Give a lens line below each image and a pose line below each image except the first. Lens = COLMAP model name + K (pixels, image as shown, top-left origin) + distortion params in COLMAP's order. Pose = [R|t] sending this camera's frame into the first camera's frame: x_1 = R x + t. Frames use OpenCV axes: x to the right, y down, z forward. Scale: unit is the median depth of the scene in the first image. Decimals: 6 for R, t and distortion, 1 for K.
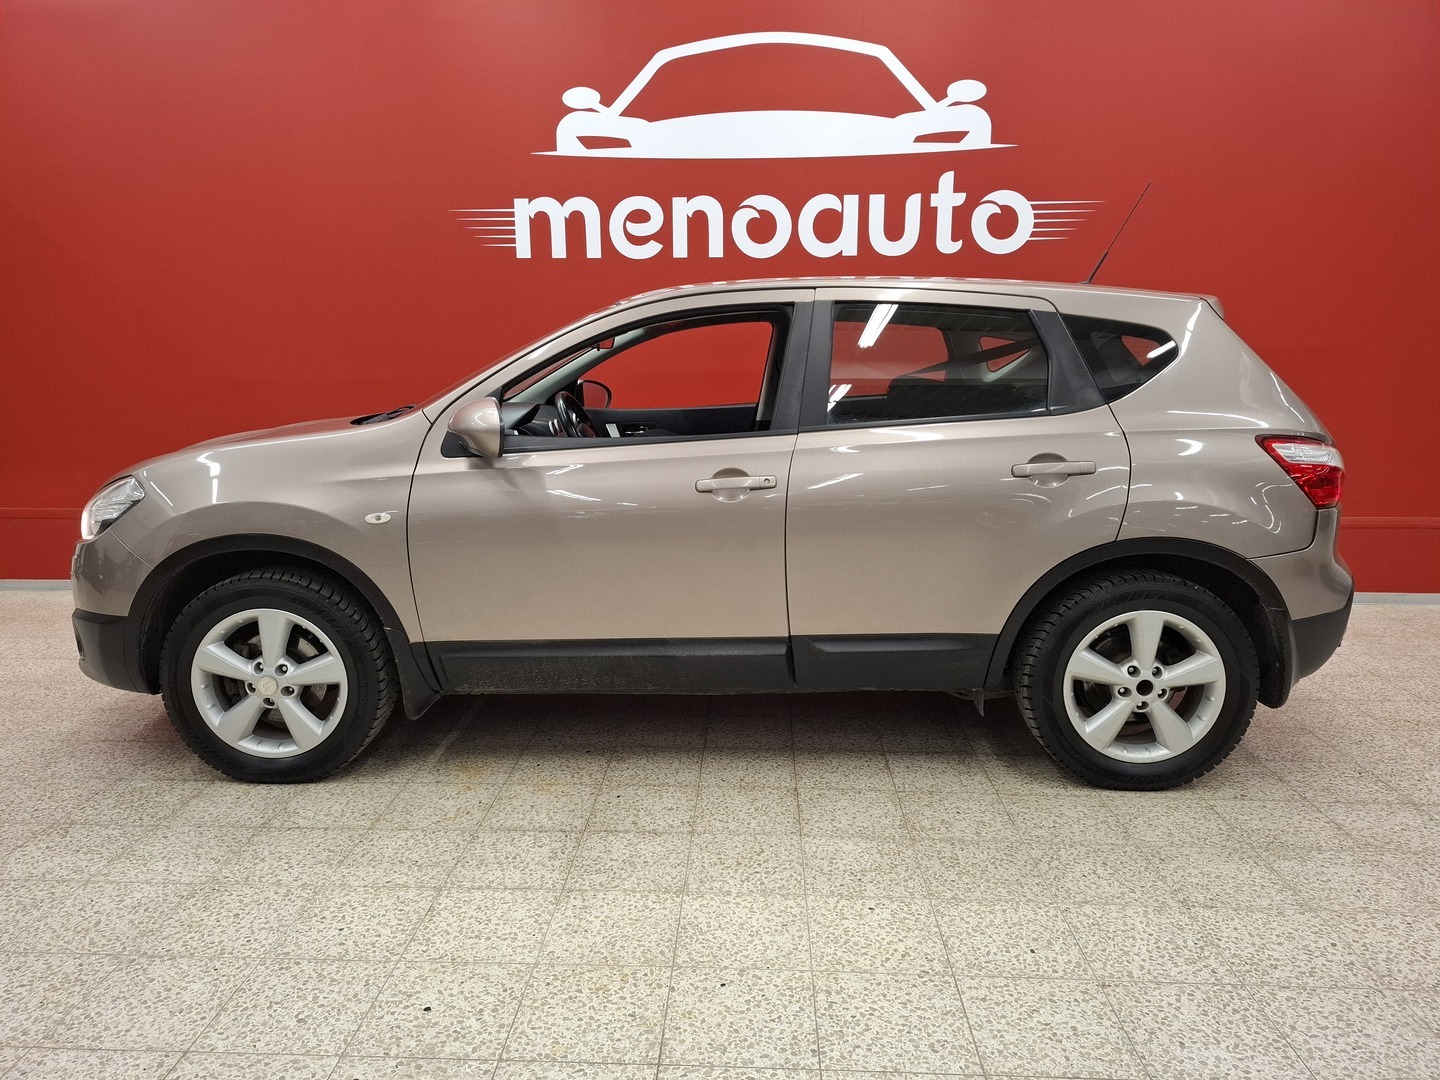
lens RADIAL K [[1042.3, 0, 720.0], [0, 1042.3, 540.0], [0, 0, 1]] dist [0.061140, -0.057856]
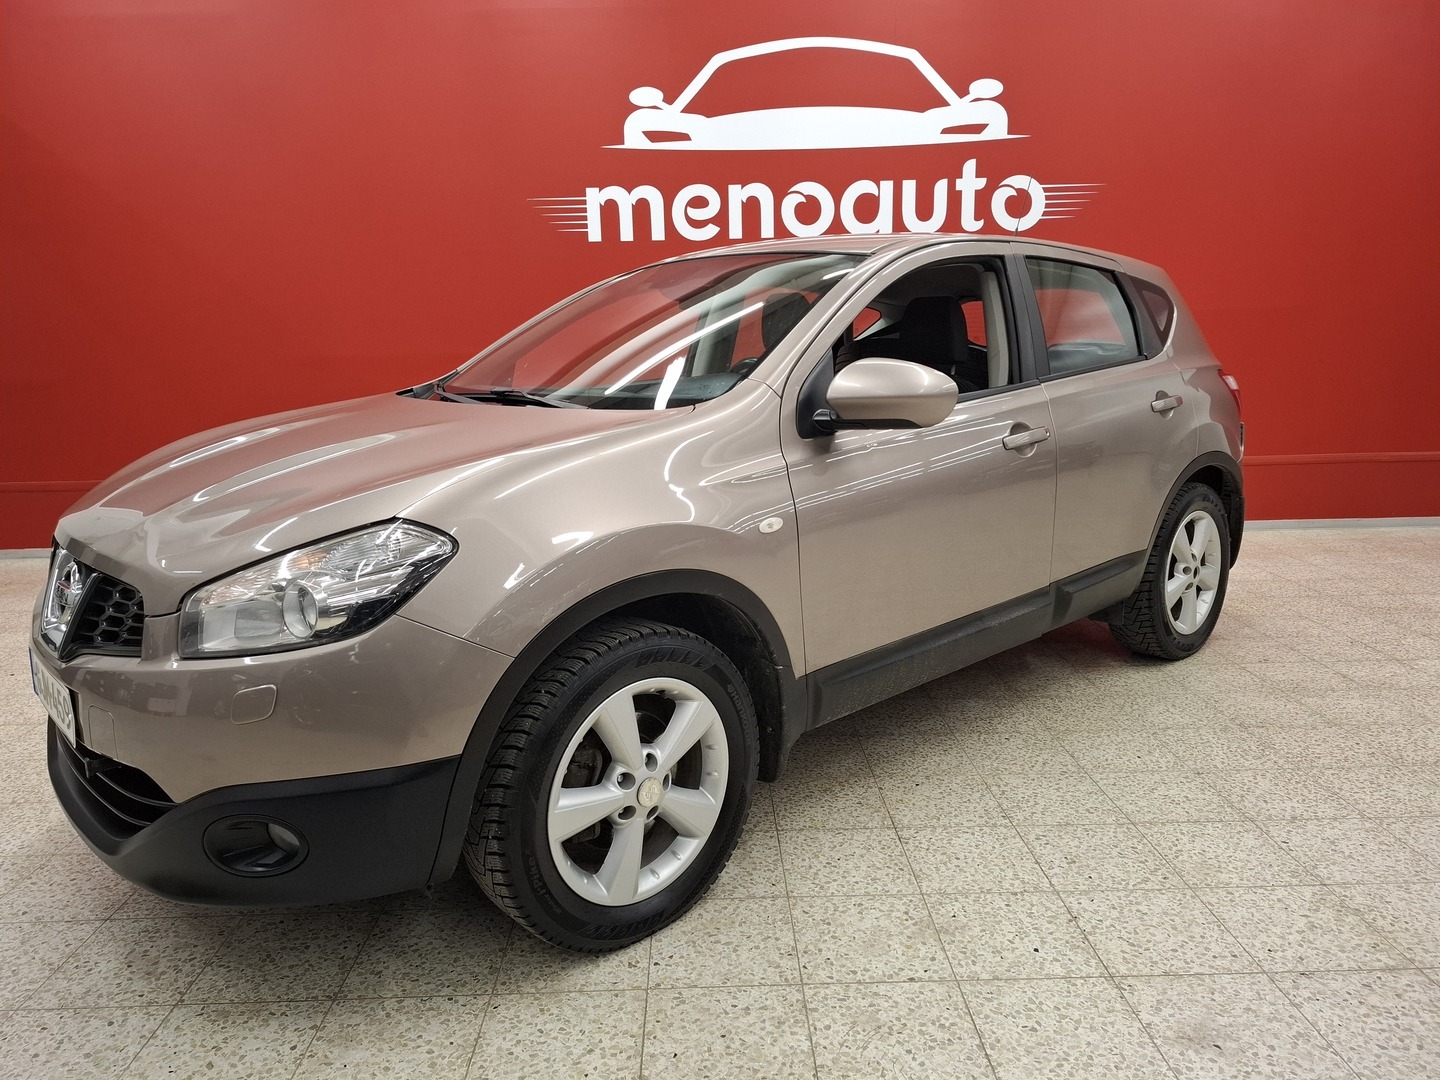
lens RADIAL K [[1033.3, 0, 715.6], [0, 1033.3, 541.5], [0, 0, 1]] dist [0.058938, -0.057069]
pose [[0.998168, -0.029500, 0.052822, -0.133014], [0.028463, 0.999389, 0.020270, 0.034020], [-0.053387, -0.018730, 0.998398, -0.125221]]
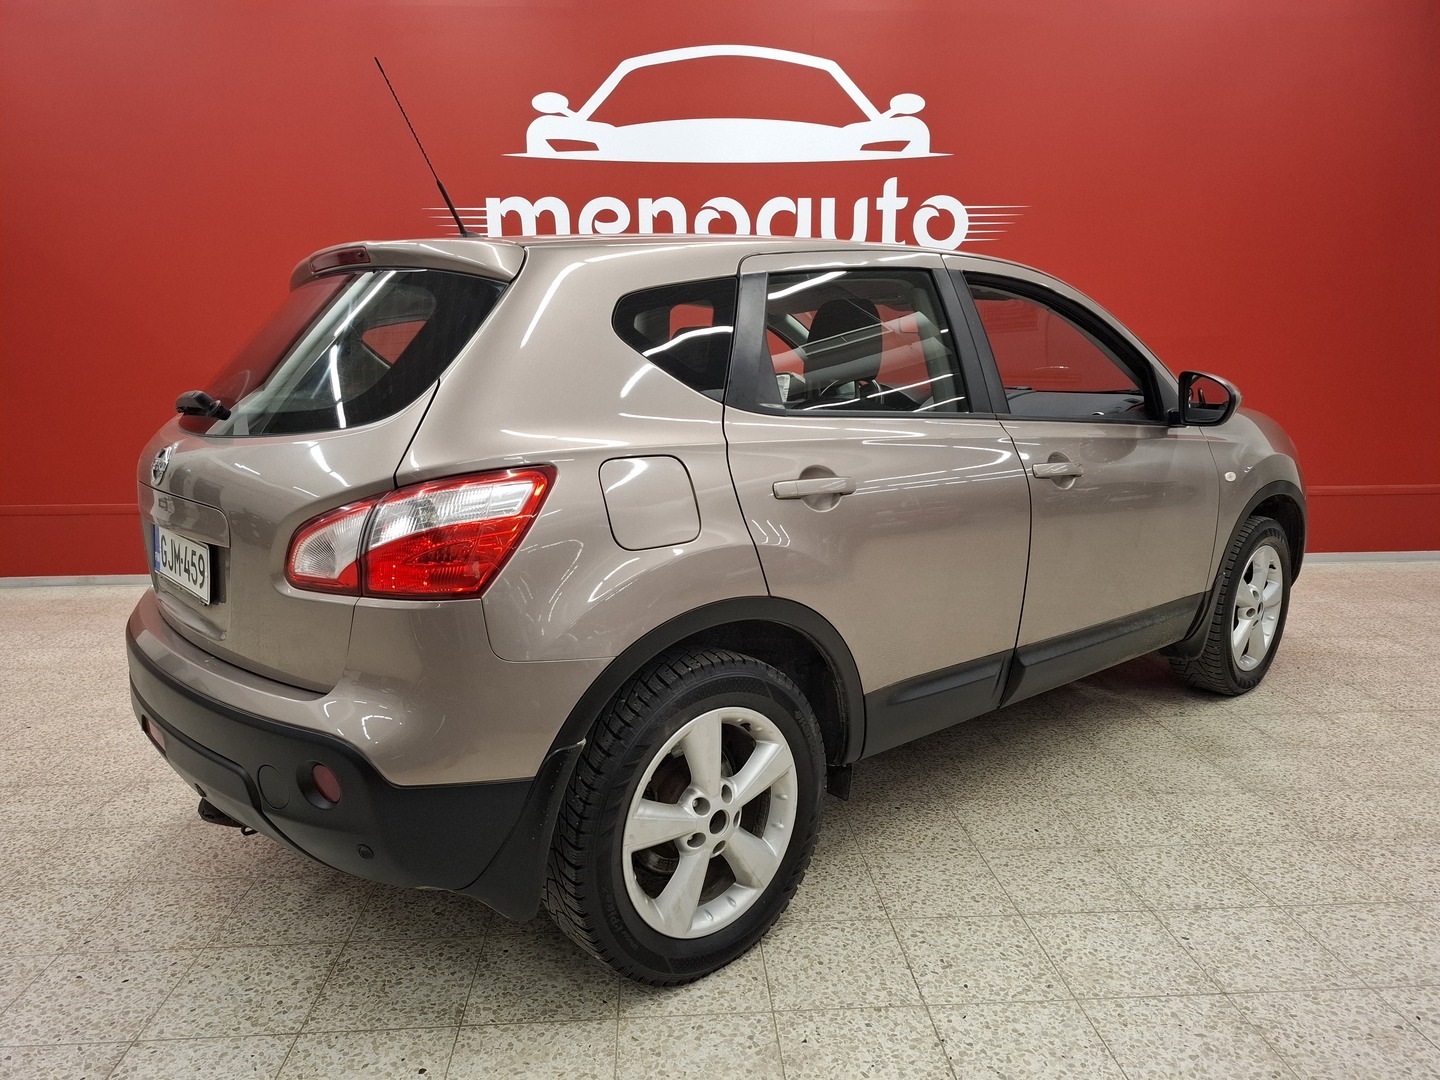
lens RADIAL K [[1037.9, 0, 722.5], [0, 1037.9, 549.6], [0, 0, 1]] dist [0.074102, -0.073950]
pose [[0.994560, -0.024518, 0.101241, -0.078803], [0.023490, 0.999660, 0.011335, 0.020185], [-0.101485, -0.008895, 0.994797, -0.070799]]
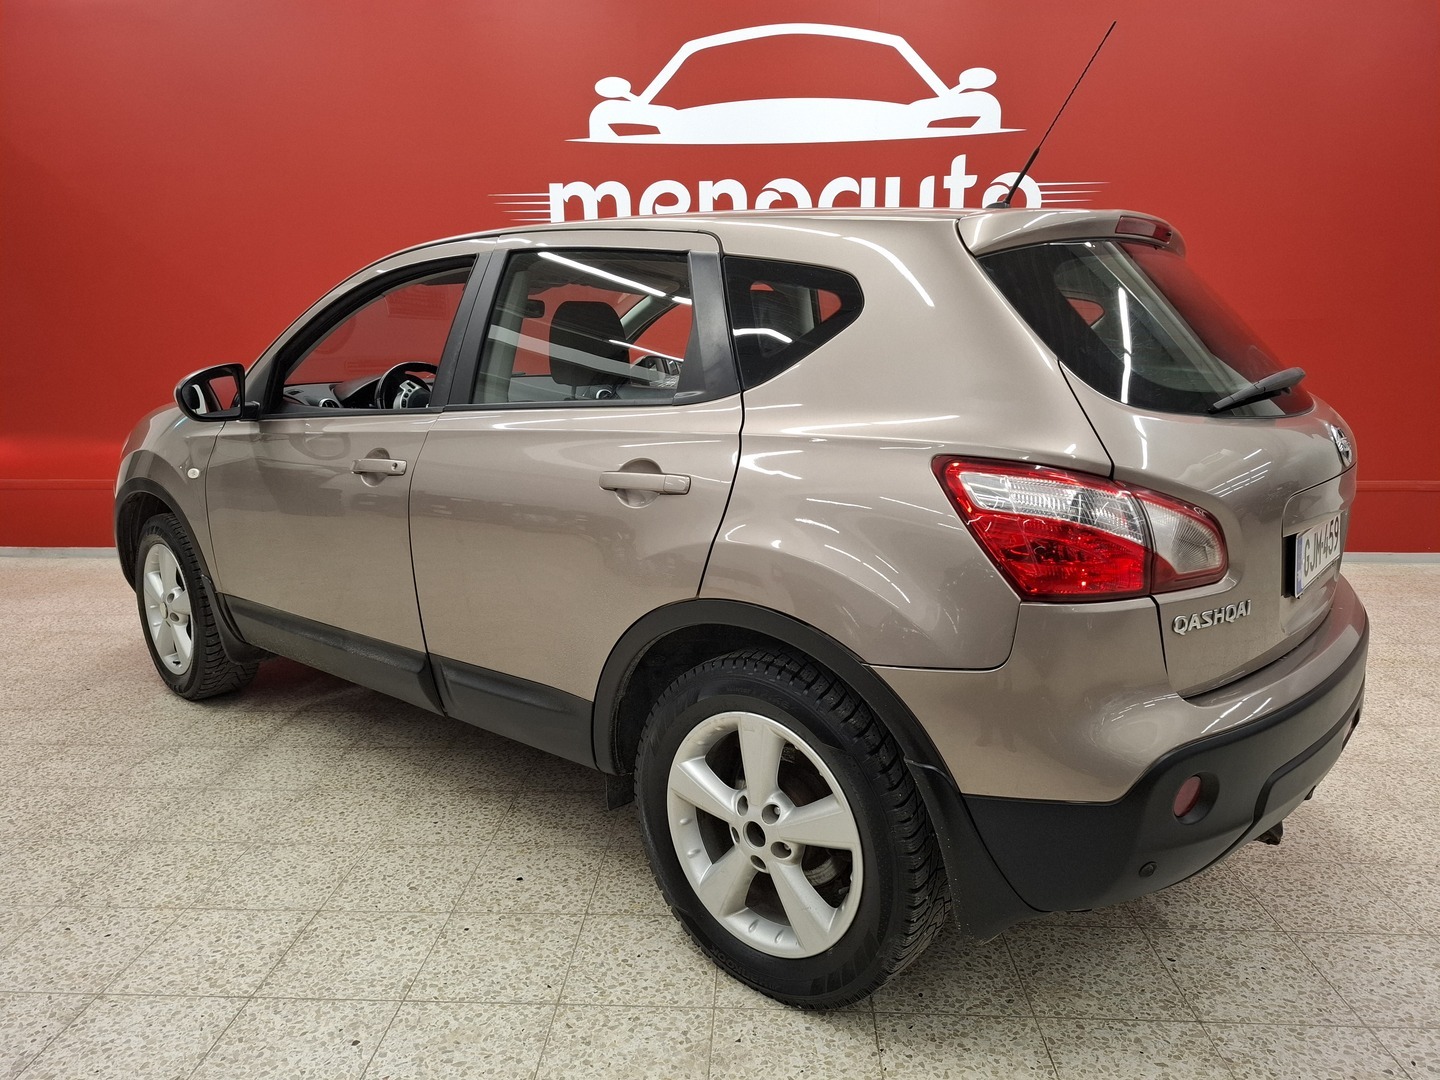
lens RADIAL K [[1042.3, 0, 720.0], [0, 1042.3, 540.0], [0, 0, 1]] dist [0.061140, -0.057856]
pose [[0.999969, -0.003787, -0.006945, -0.018734], [0.003876, 0.999909, 0.012928, 0.022316], [0.006895, -0.012955, 0.999892, -0.064923]]
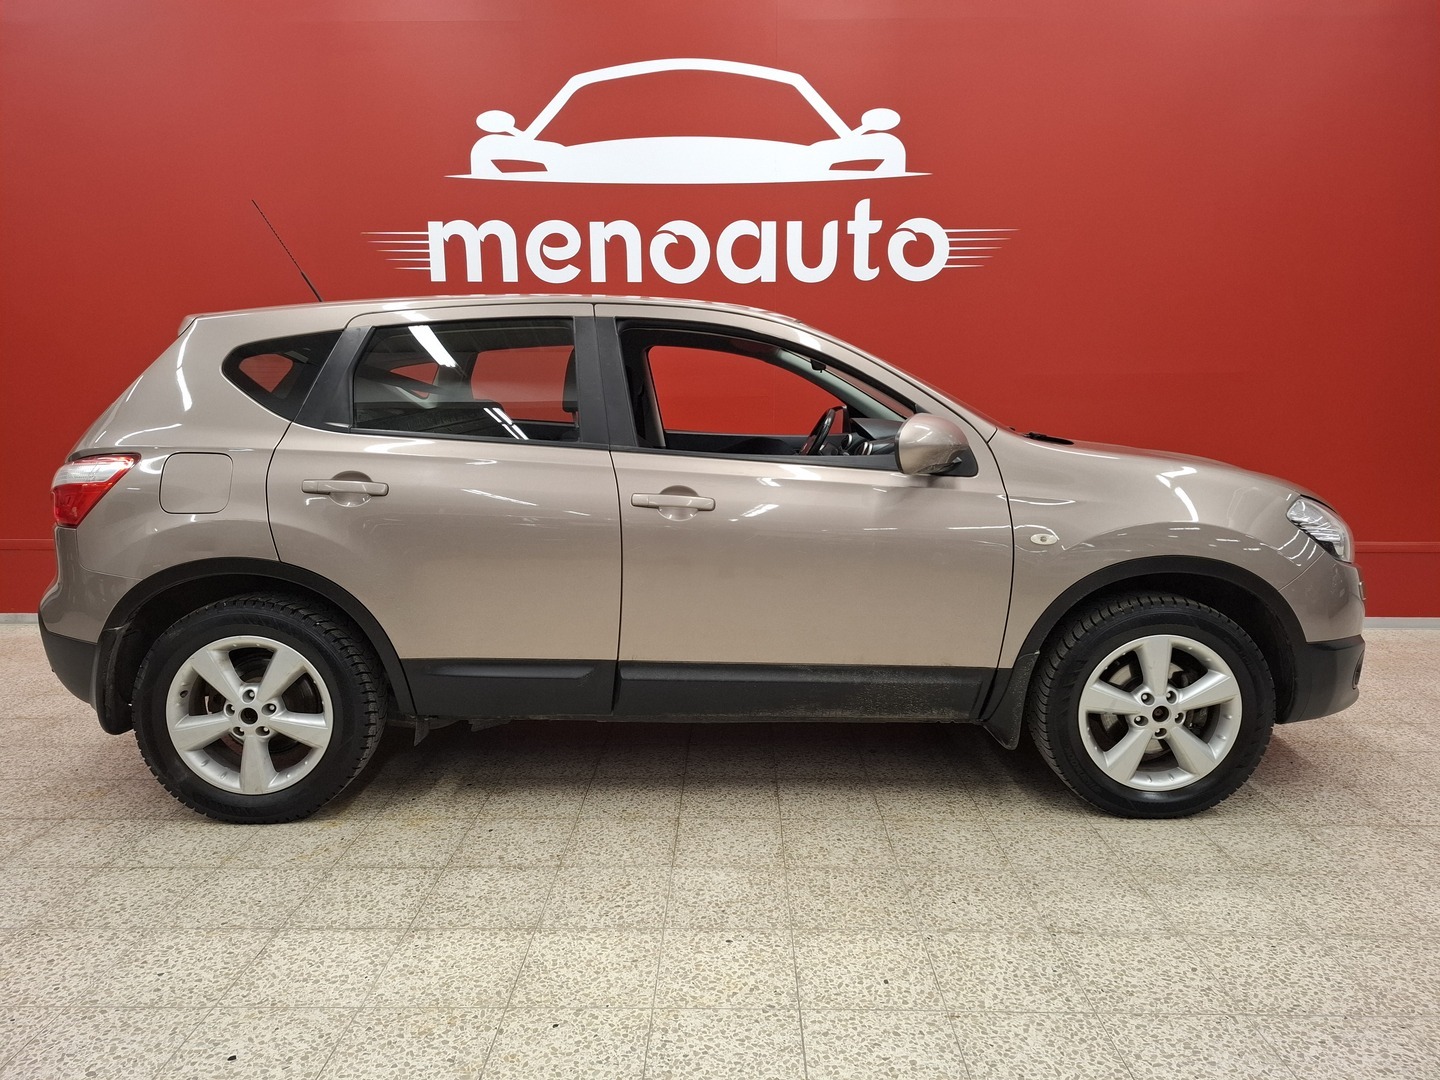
lens RADIAL K [[1043.5, 0, 732.9], [0, 1043.5, 541.1], [0, 0, 1]] dist [0.069383, -0.062566]
pose [[0.999340, -0.003195, 0.036193, 0.054758], [0.004380, 0.999455, -0.032732, 0.008272], [-0.036068, 0.032869, 0.998809, 0.012872]]
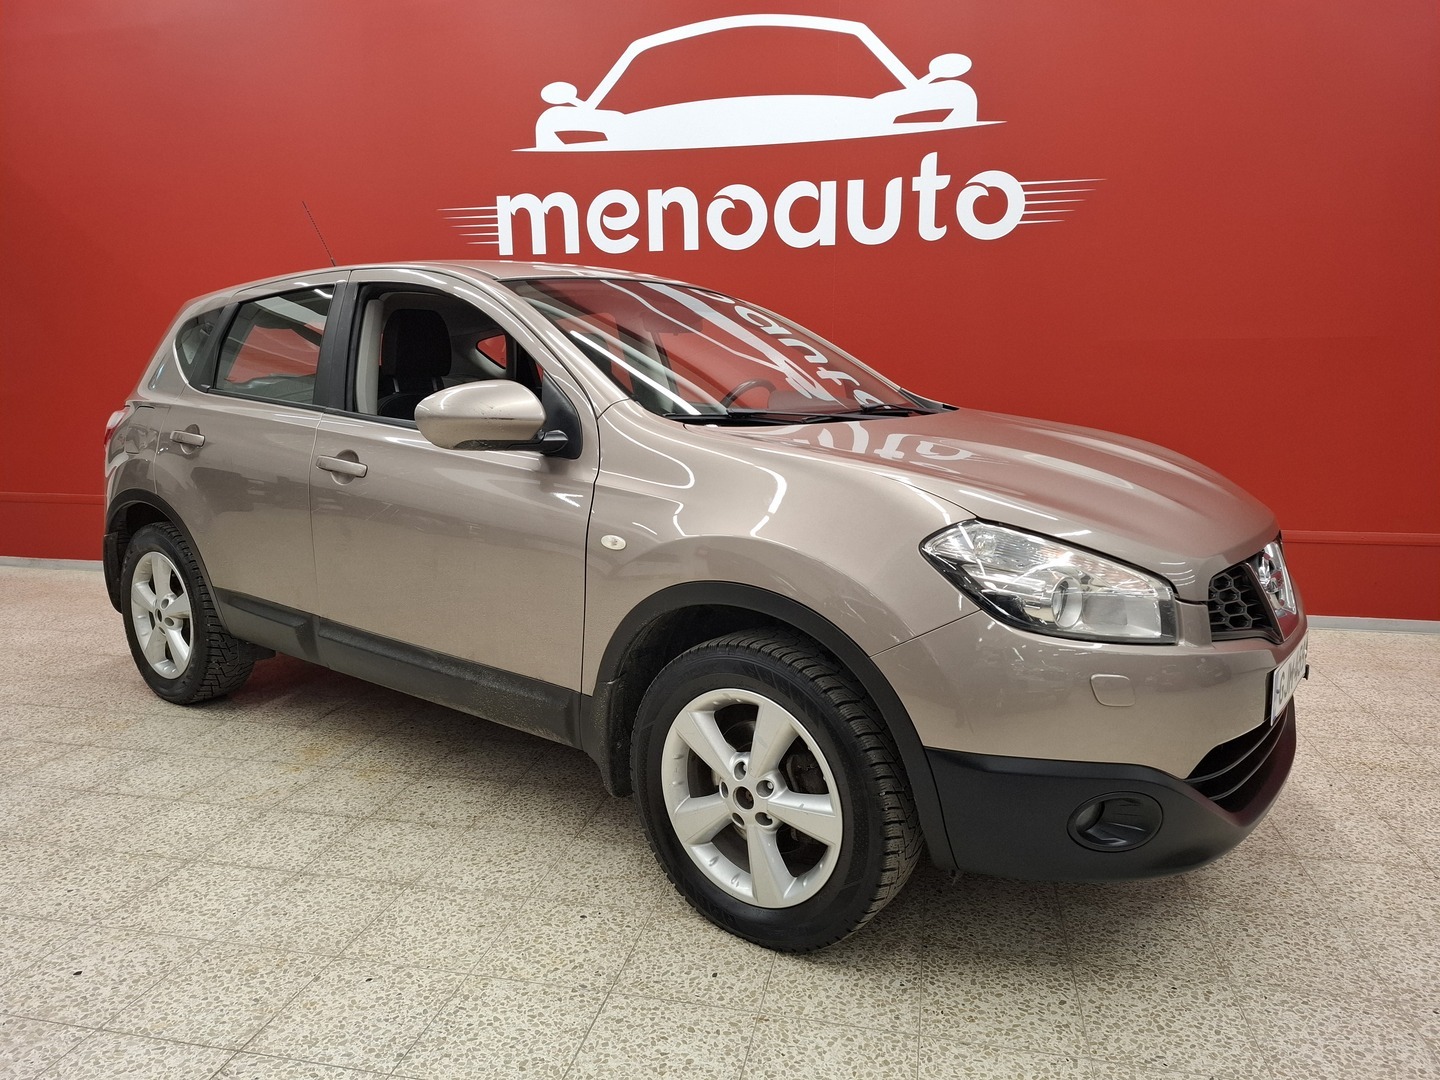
lens RADIAL K [[1047.6, 0, 704.9], [0, 1047.6, 543.2], [0, 0, 1]] dist [0.064820, -0.060094]
pose [[0.984122, 0.027994, -0.175274, 0.195205], [-0.029907, 0.999518, -0.008282, 0.010956], [0.174958, 0.013392, 0.984485, 0.042057]]
